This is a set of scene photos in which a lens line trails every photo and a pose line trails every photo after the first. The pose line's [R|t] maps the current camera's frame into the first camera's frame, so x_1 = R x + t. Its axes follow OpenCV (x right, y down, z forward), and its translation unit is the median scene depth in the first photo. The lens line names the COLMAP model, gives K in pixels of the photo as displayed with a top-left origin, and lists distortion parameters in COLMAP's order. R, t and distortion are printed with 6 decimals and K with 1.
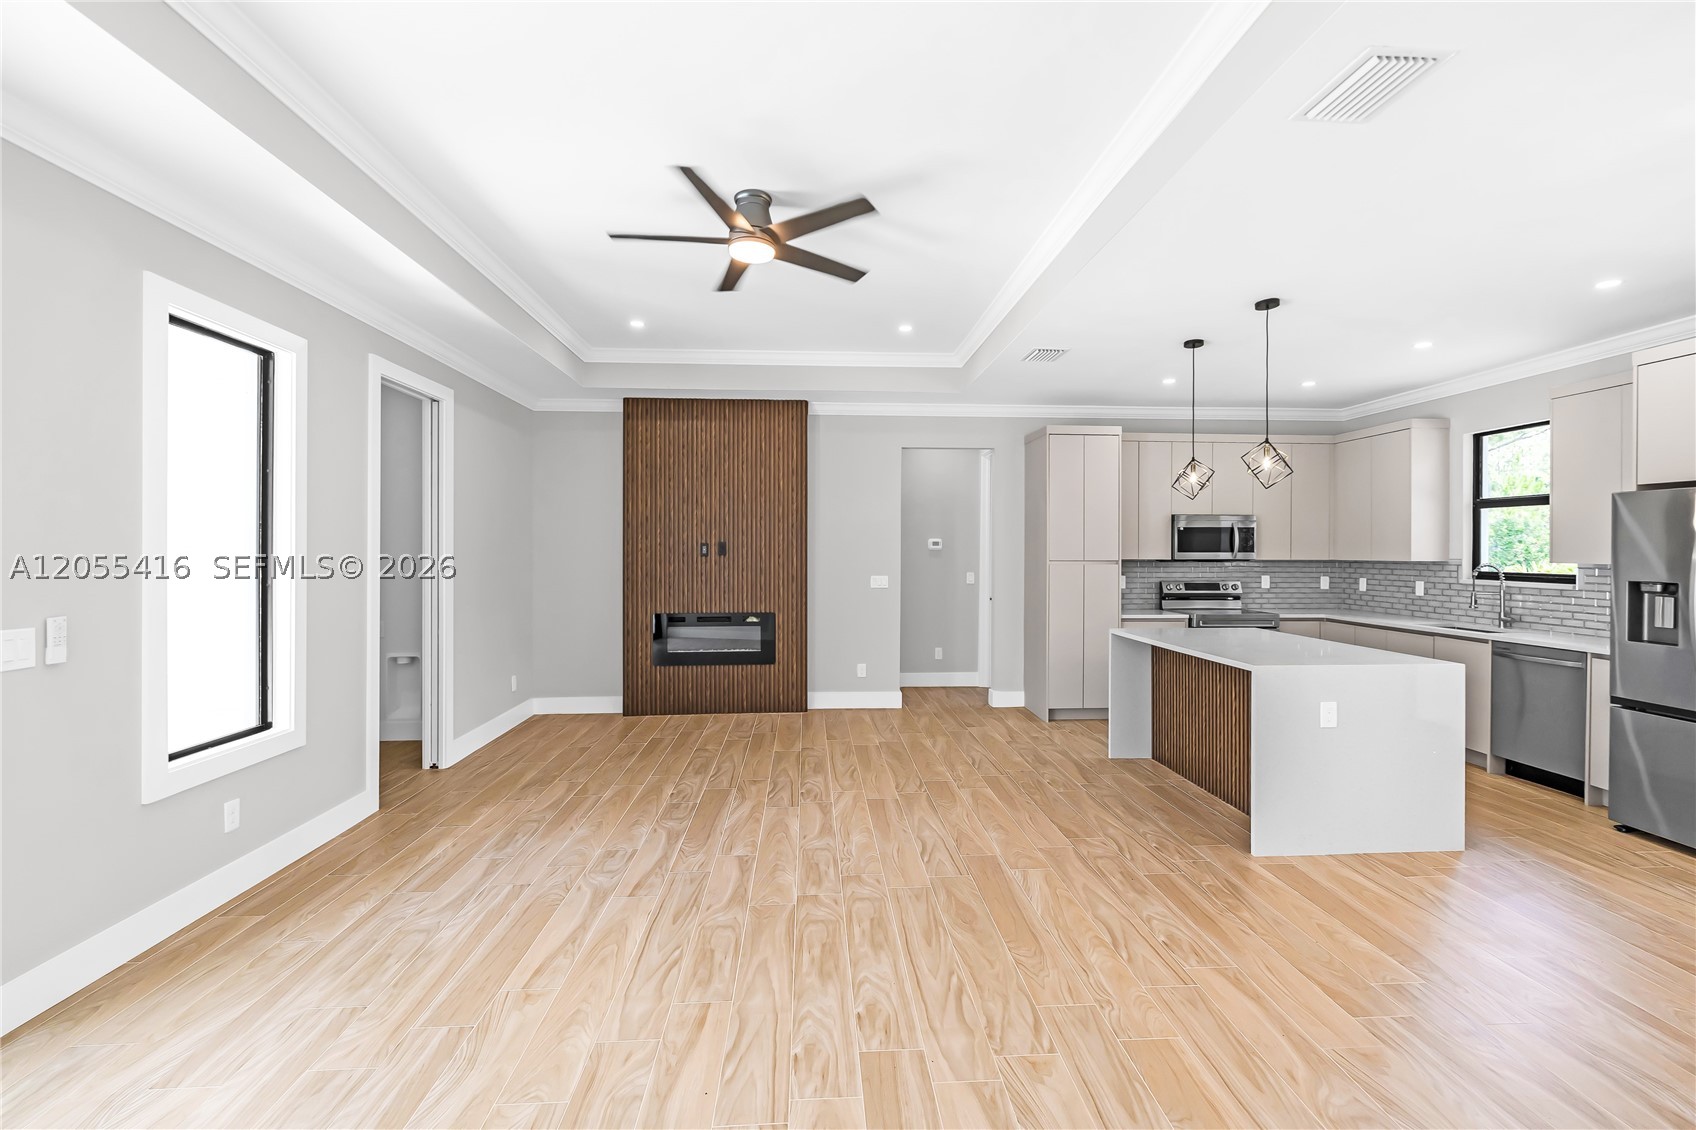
lens RADIAL K [[764.5, 0, 848.0], [0, 764.5, 565.0], [0, 0, 1]] dist [-0.001921, 0.000048]
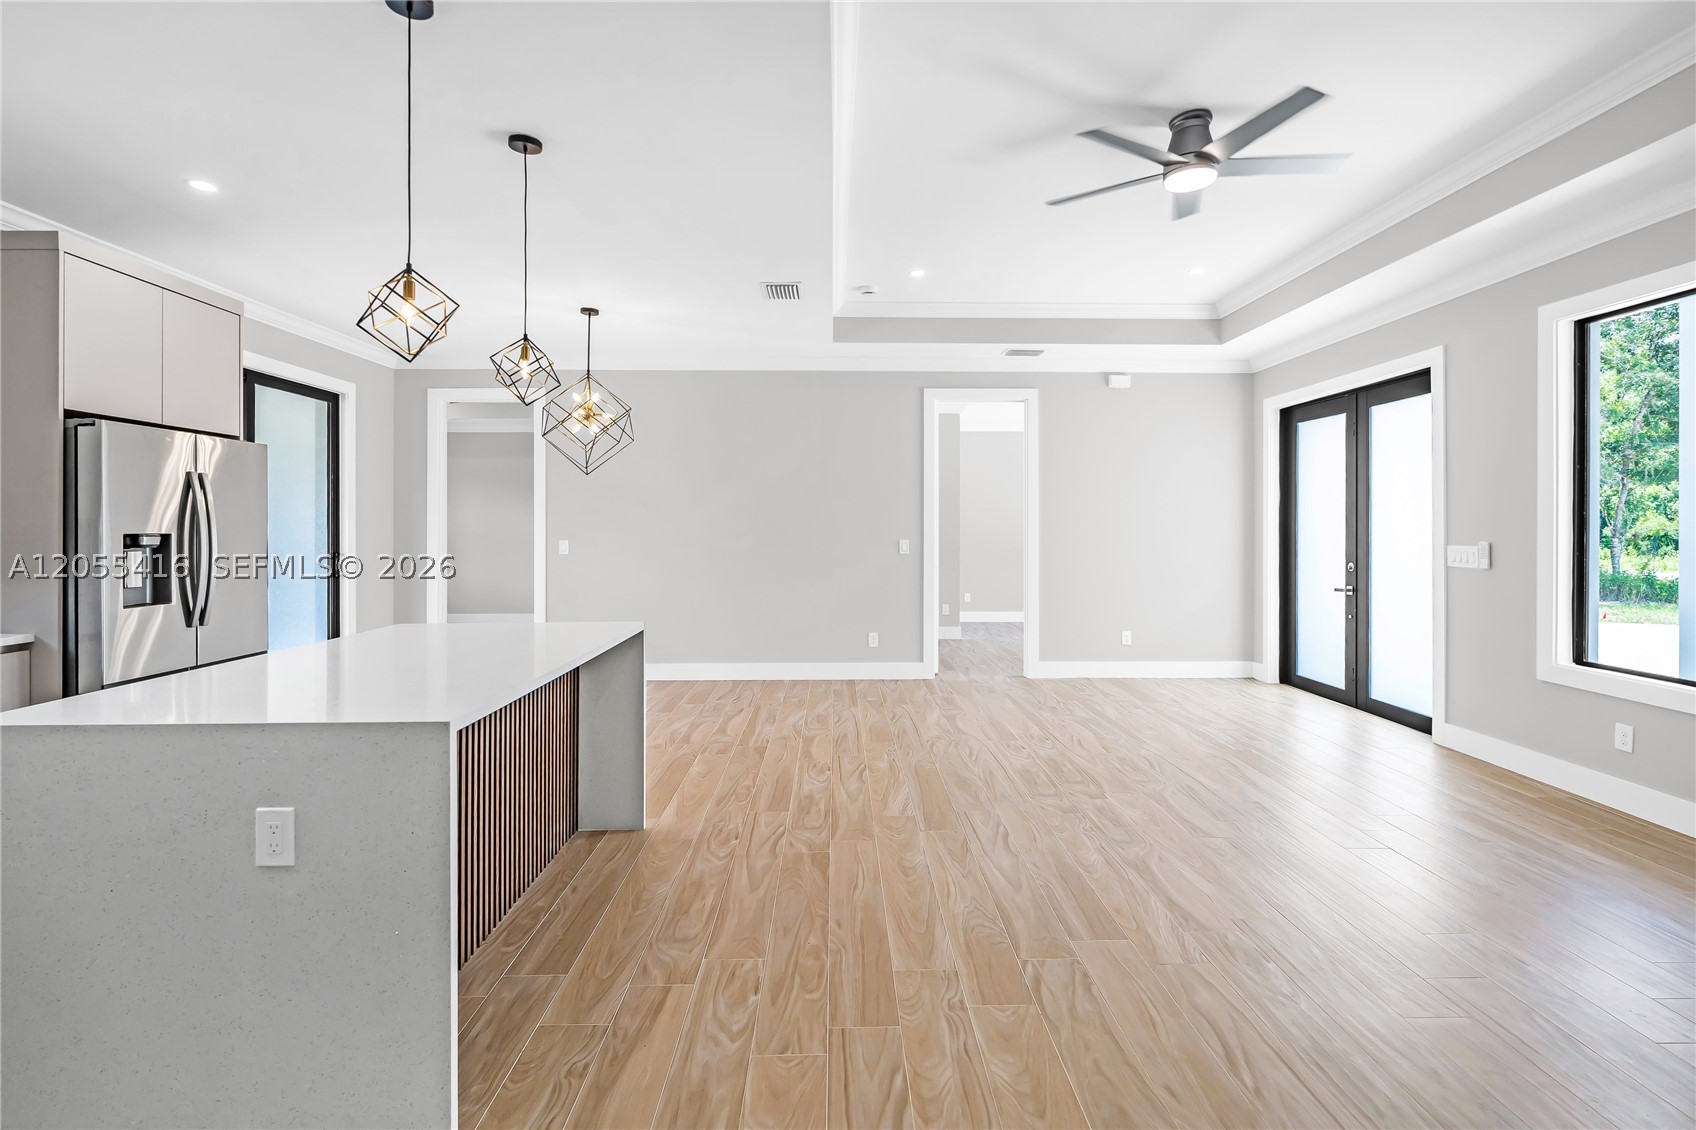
lens RADIAL K [[773.5, 0, 843.4], [0, 773.5, 526.2], [0, 0, 1]] dist [-0.000481, 0.000072]
pose [[-0.999195, -0.000913, 0.040109, 0.211713], [-0.000222, 0.999852, 0.017220, -0.000224], [-0.040119, 0.017197, -0.999047, 1.600142]]
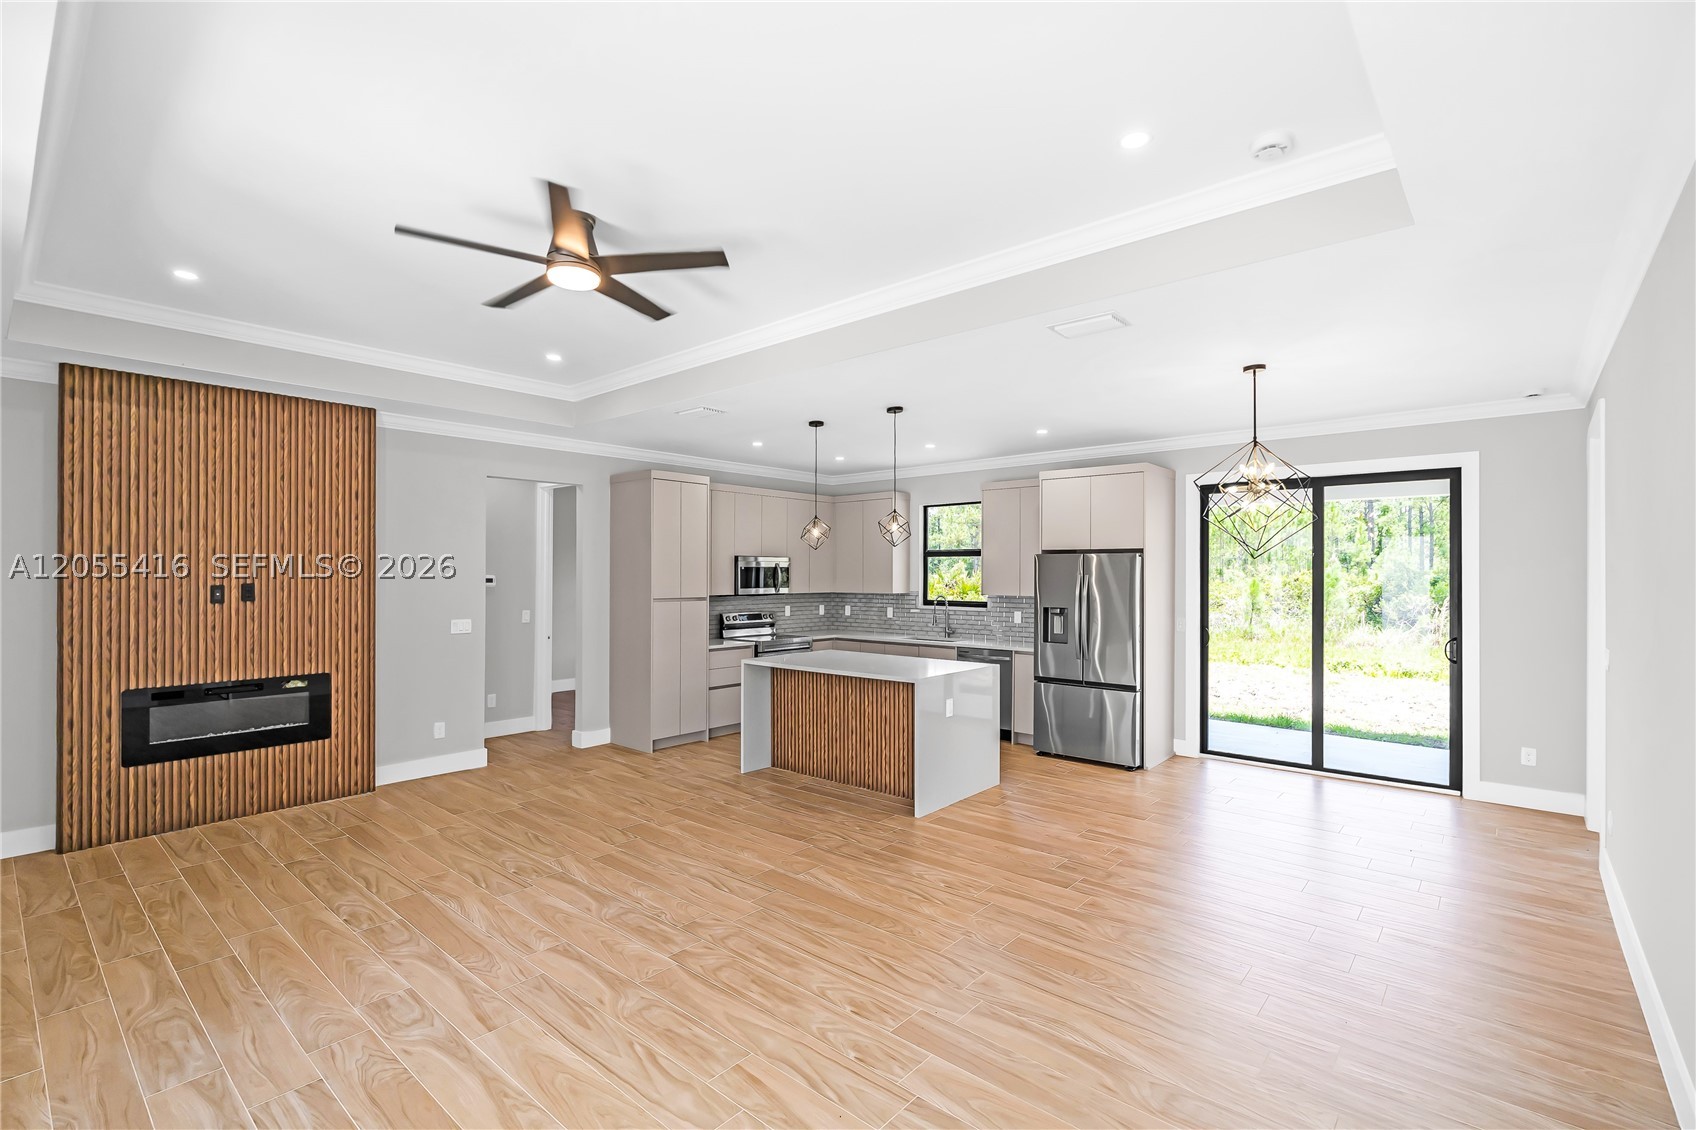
lens RADIAL K [[769.7, 0, 851.5], [0, 769.7, 590.0], [0, 0, 1]] dist [-0.001772, 0.000328]
pose [[0.697911, -0.015704, 0.716012, -0.442979], [0.013999, 0.999868, 0.008284, -0.033332], [-0.716047, 0.004242, 0.698039, 0.100445]]
